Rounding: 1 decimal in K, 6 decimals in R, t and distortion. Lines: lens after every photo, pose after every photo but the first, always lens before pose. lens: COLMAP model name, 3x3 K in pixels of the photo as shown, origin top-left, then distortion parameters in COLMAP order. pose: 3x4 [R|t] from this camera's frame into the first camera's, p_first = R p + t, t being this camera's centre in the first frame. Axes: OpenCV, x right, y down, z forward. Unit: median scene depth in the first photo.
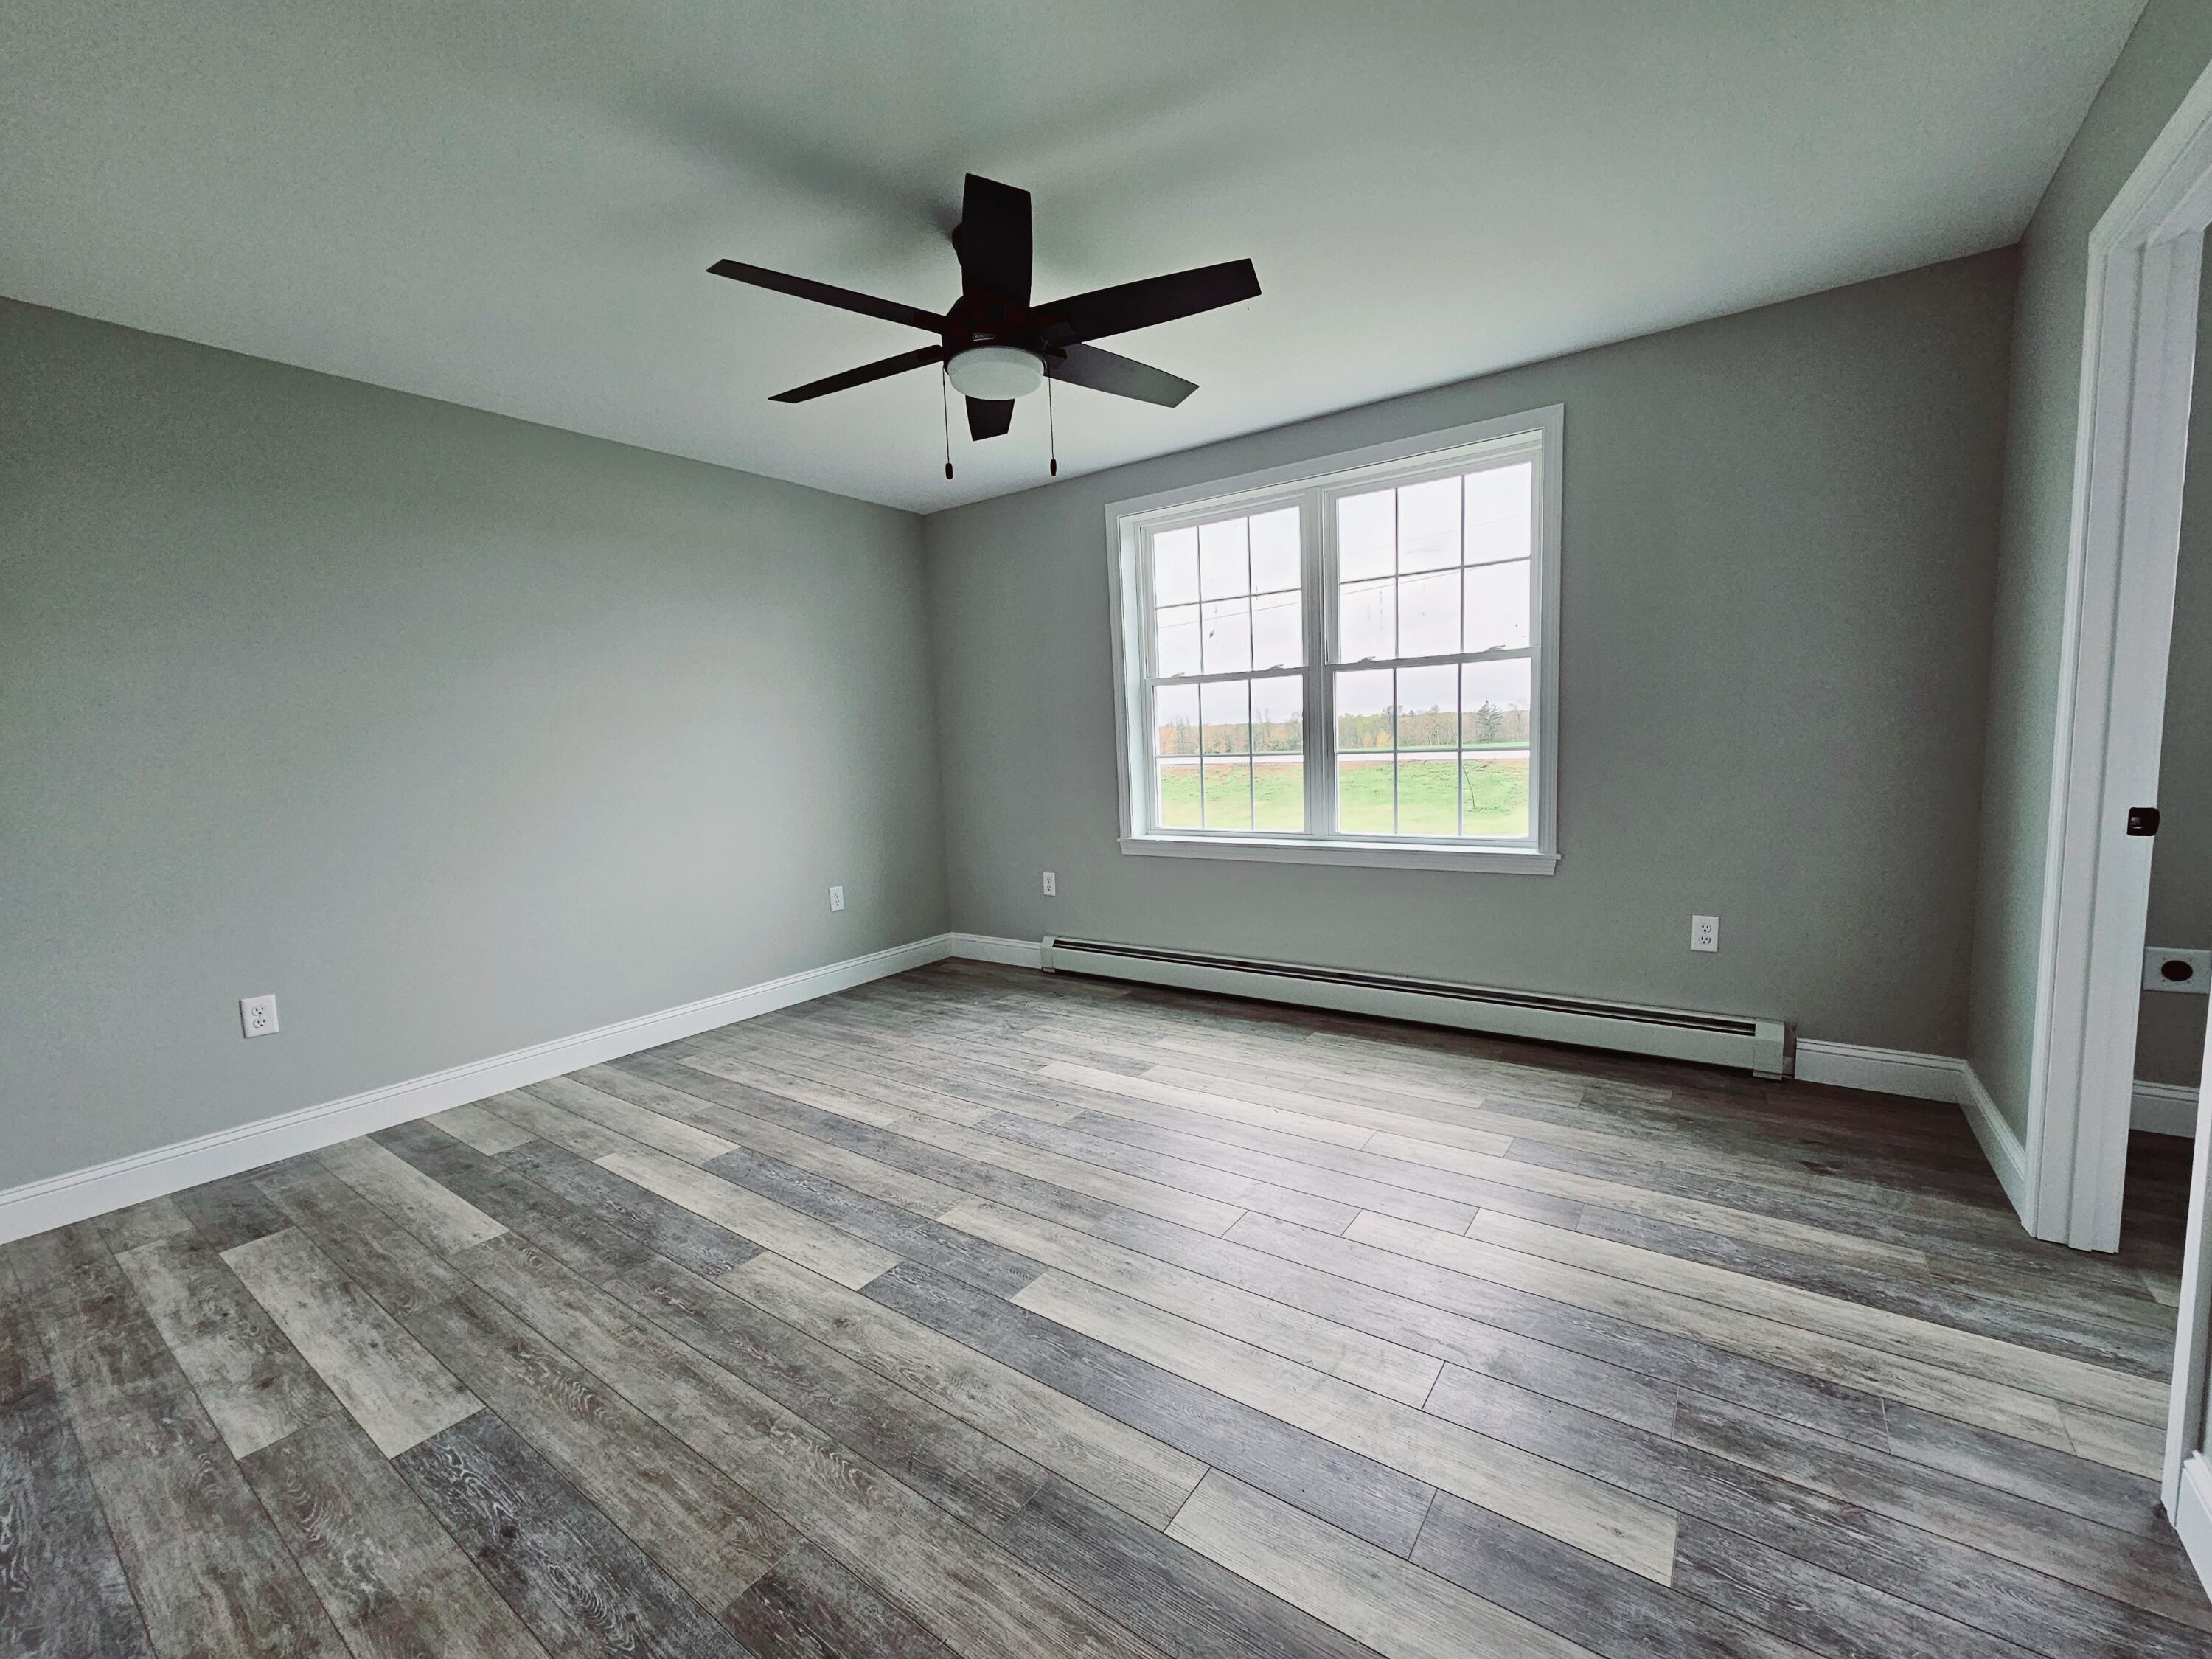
lens RADIAL K [[892.0, 0, 1106.0], [0, 892.0, 829.5], [0, 0, 1]] dist [-0.001072, -0.000221]
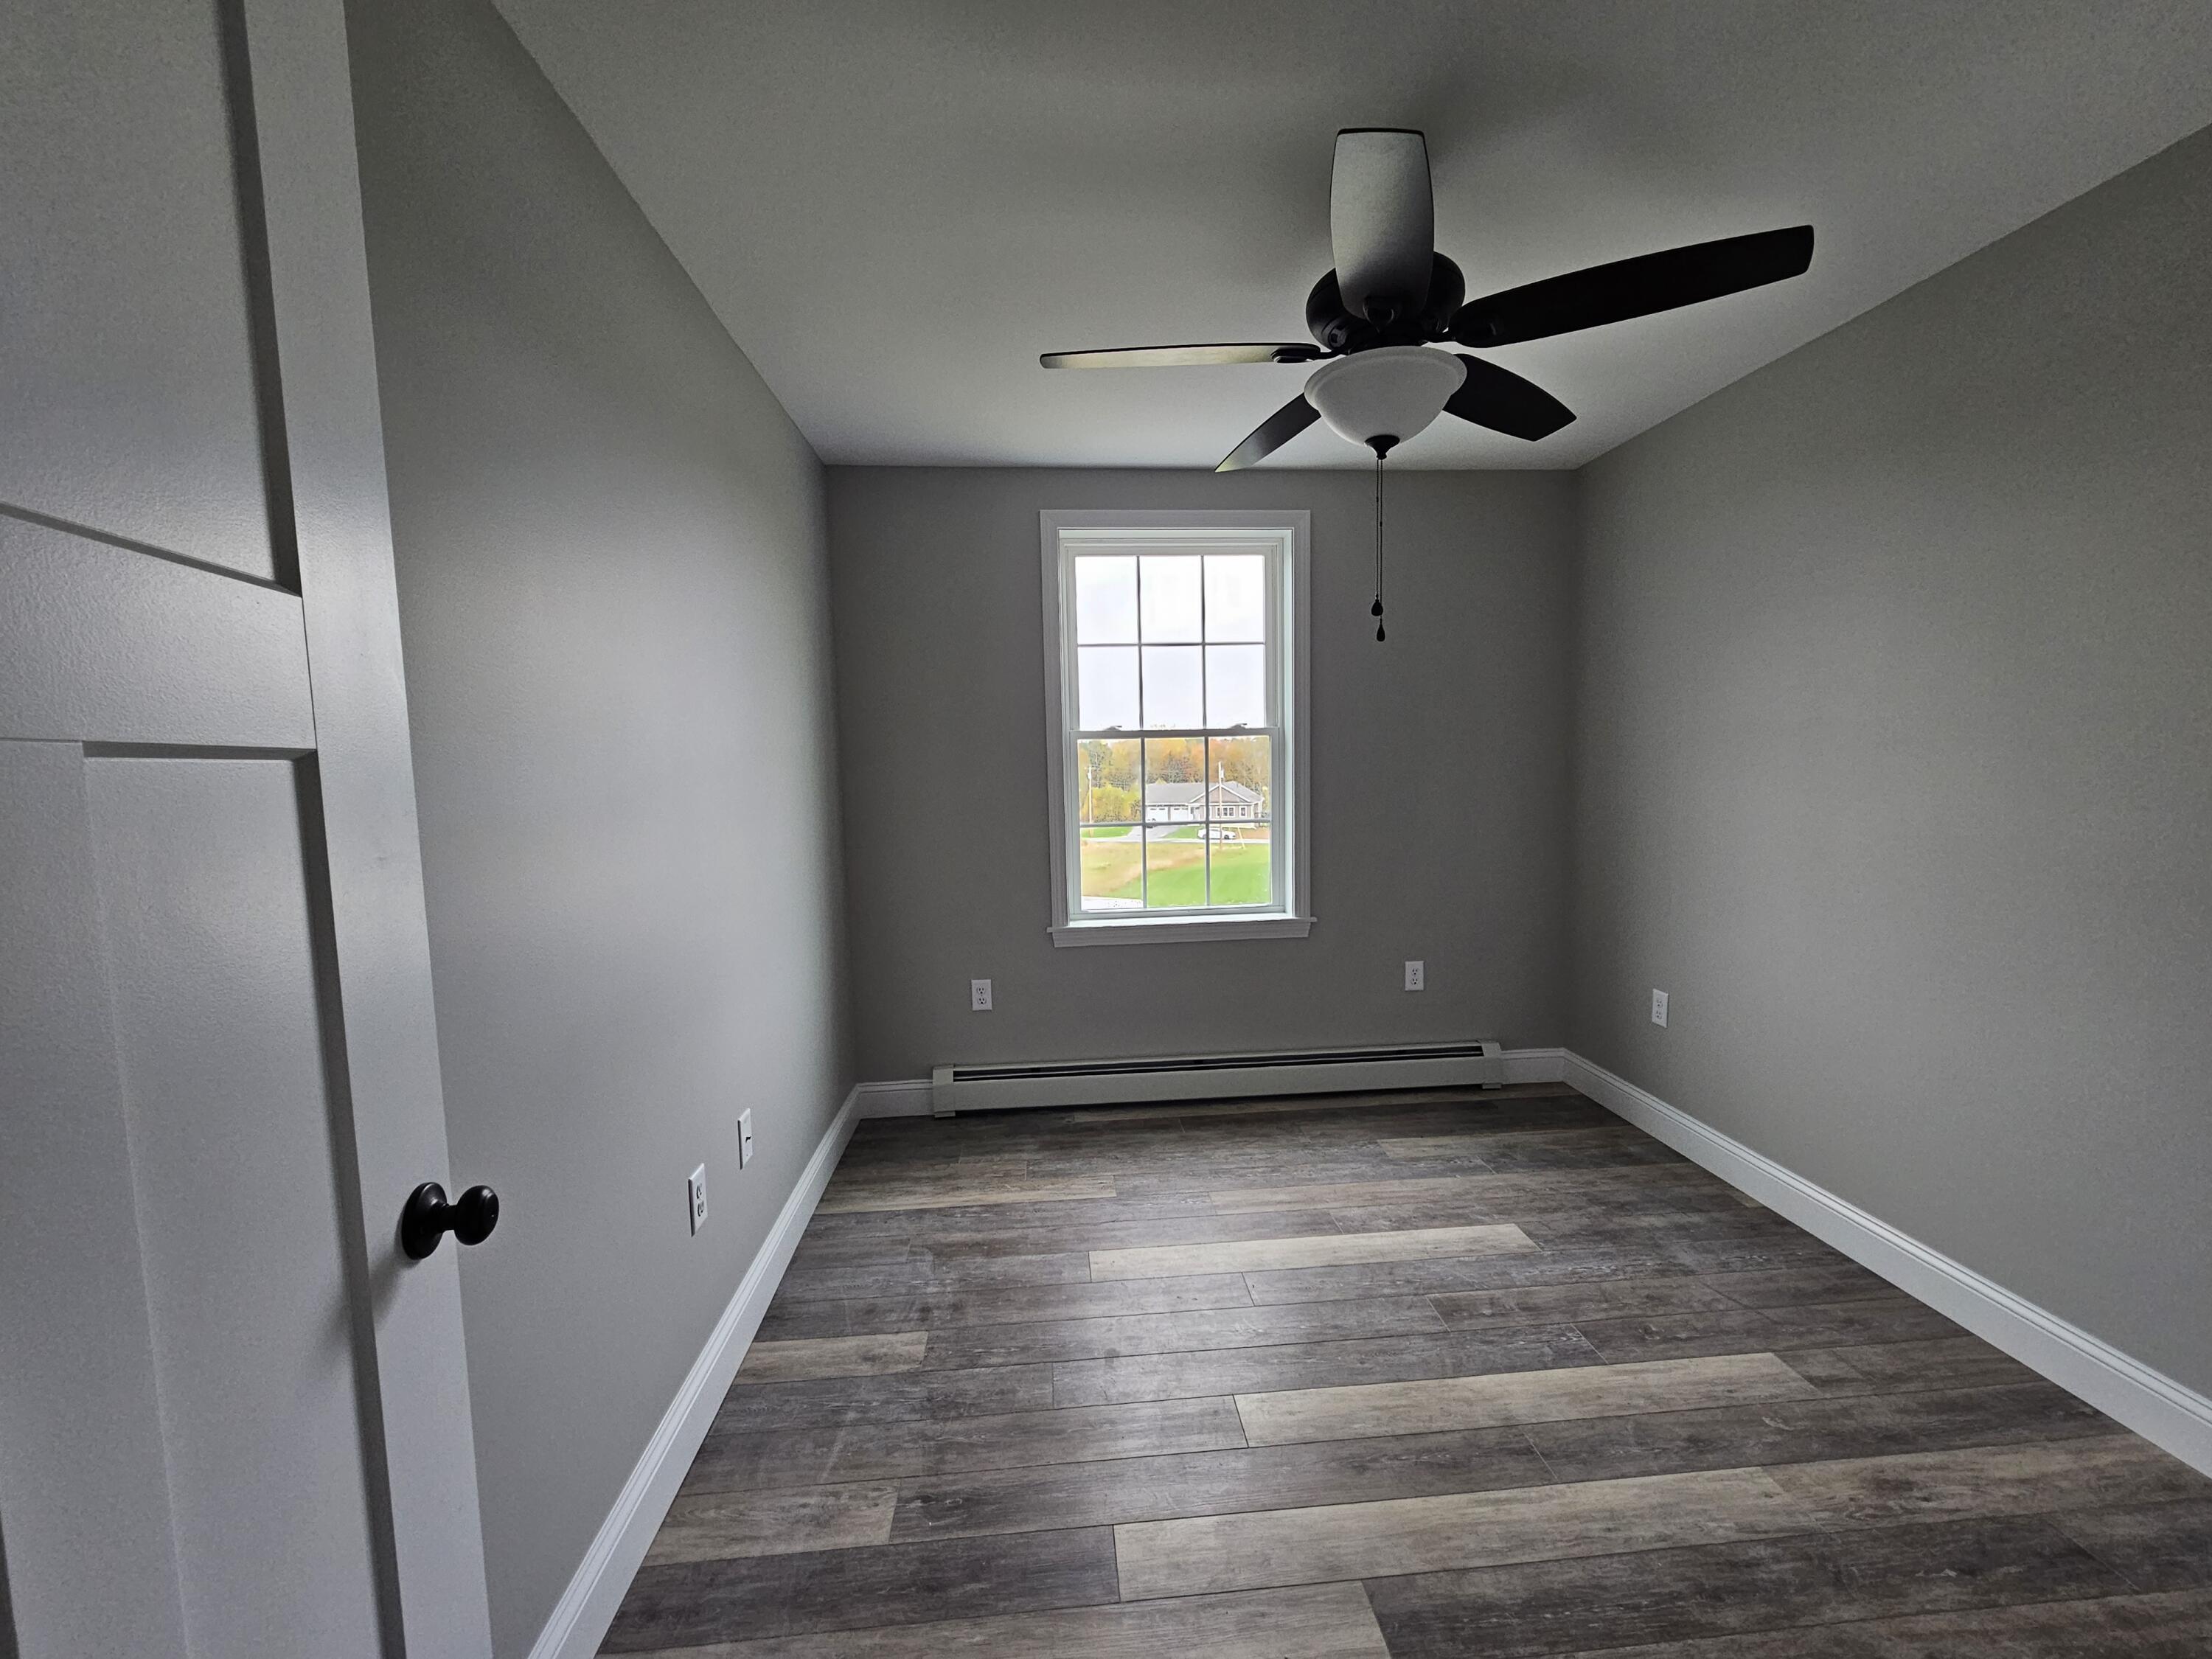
lens RADIAL K [[936.9, 0, 1105.0], [0, 936.9, 863.0], [0, 0, 1]] dist [0.000944, 0.000010]
pose [[0.769444, -0.023143, 0.638295, -0.448335], [0.059151, 0.997631, -0.035133, -0.014150], [-0.635969, 0.064789, 0.768990, 0.306798]]
